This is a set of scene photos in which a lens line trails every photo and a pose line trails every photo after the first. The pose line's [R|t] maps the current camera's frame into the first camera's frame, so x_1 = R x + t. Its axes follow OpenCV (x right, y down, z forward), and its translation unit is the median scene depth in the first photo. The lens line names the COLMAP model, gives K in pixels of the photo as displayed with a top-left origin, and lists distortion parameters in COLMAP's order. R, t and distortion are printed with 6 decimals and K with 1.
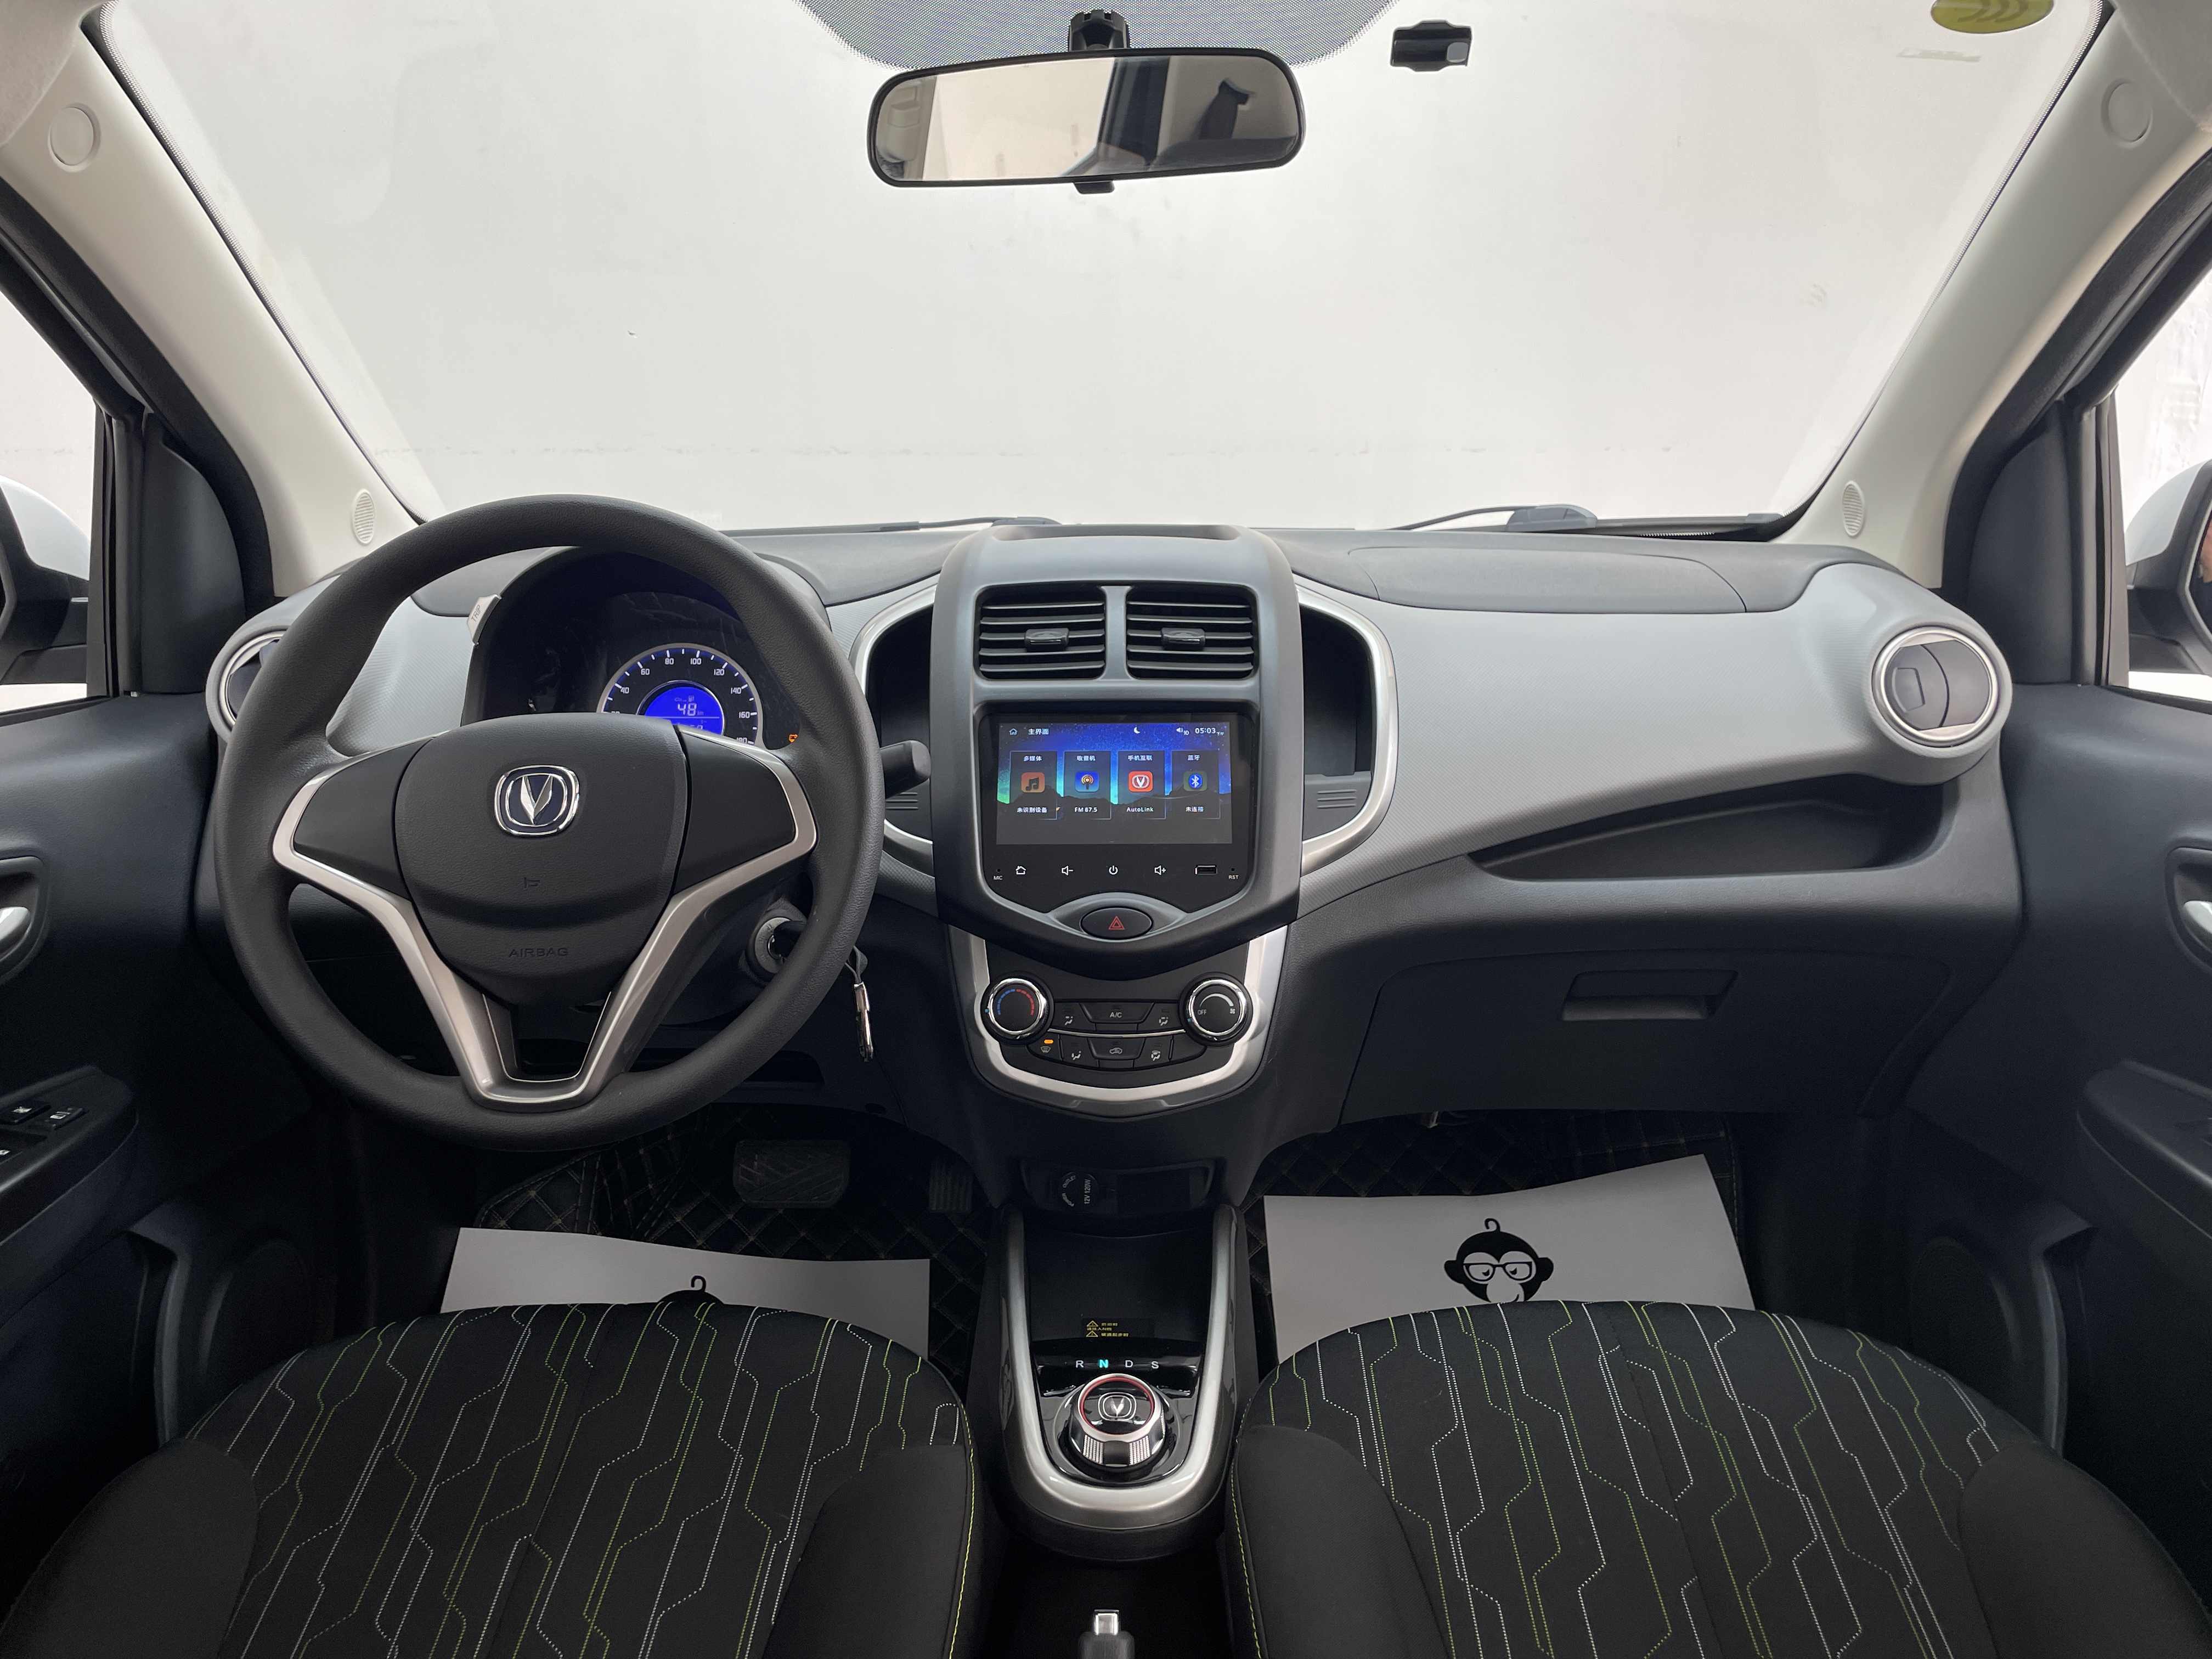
lens RADIAL K [[1668.7, 0, 1106.1], [0, 1668.7, 820.8], [0, 0, 1]] dist [0.095503, -0.149441]
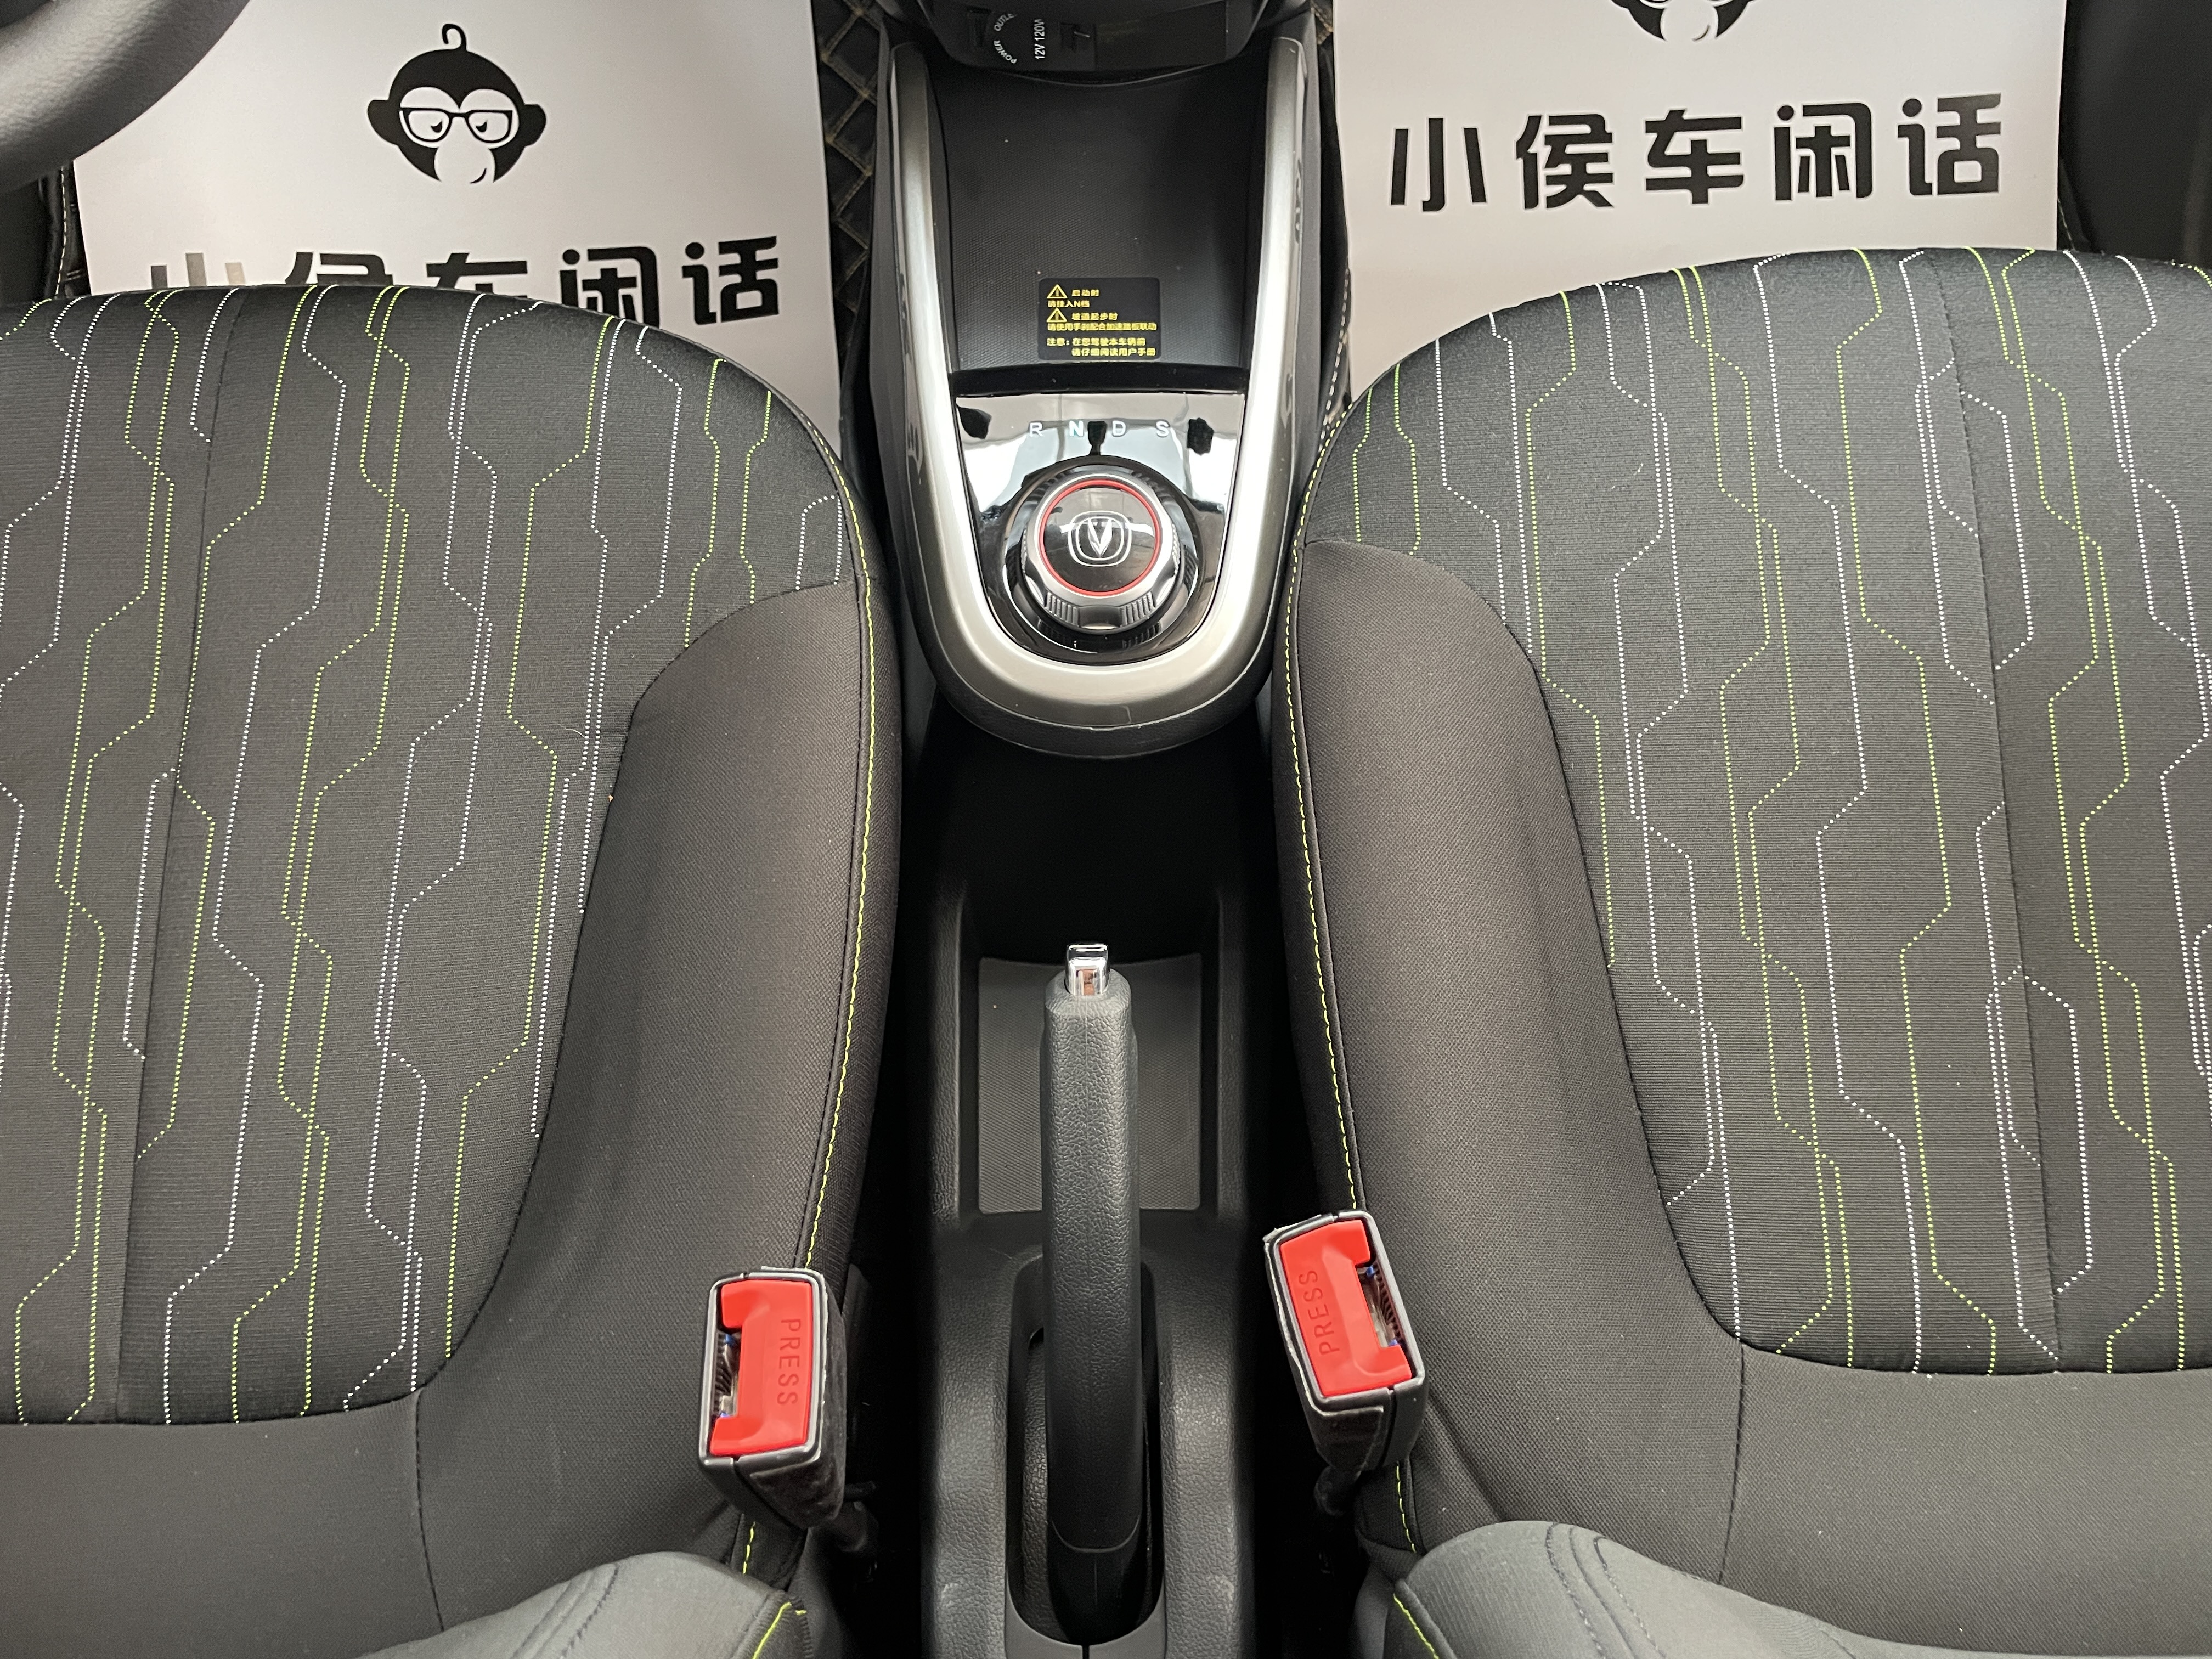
lens RADIAL K [[1673.3, 0, 1114.9], [0, 1673.3, 805.4], [0, 0, 1]] dist [0.083949, -0.120414]
pose [[0.999791, -0.020349, 0.002139, 0.007382], [0.011589, 0.649313, 0.760433, -0.037469], [-0.016863, -0.760249, 0.649412, 0.468436]]
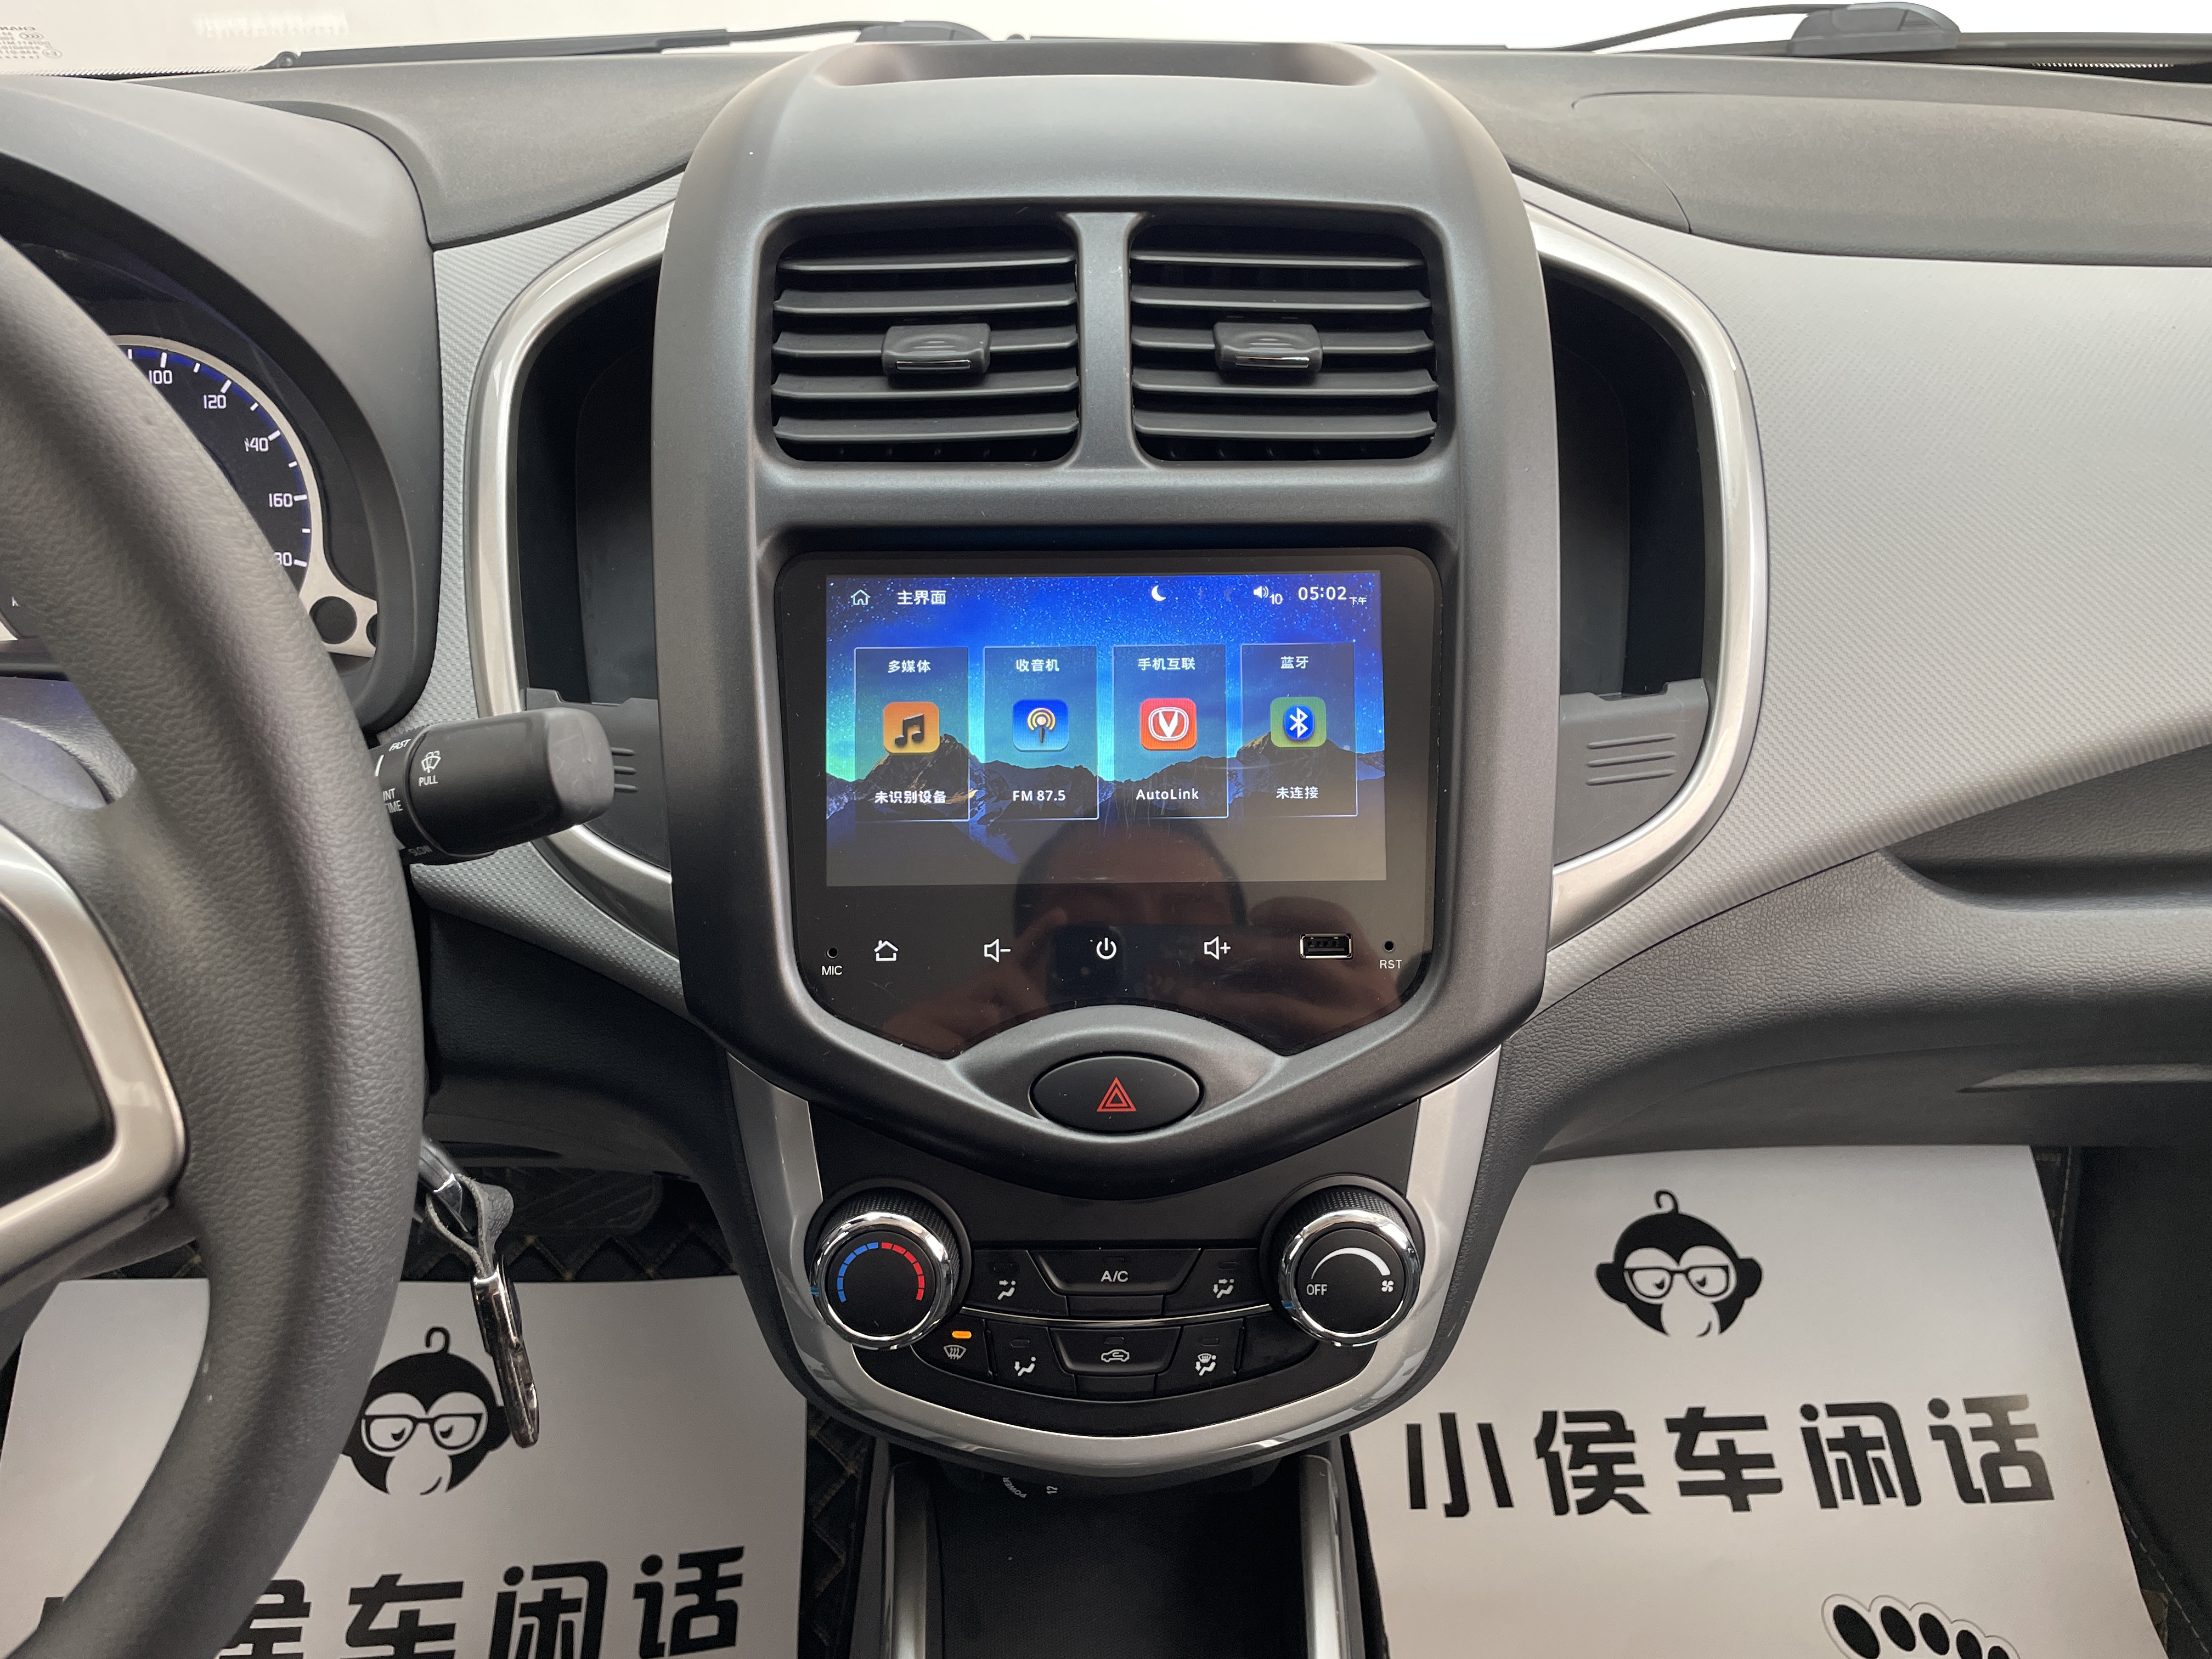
lens RADIAL K [[1668.7, 0, 1106.1], [0, 1668.7, 820.8], [0, 0, 1]] dist [0.095503, -0.149441]
pose [[0.999554, -0.012698, 0.027036, -0.006528], [0.005158, 0.964918, 0.262500, -0.108356], [-0.029421, -0.262243, 0.964553, 0.580659]]
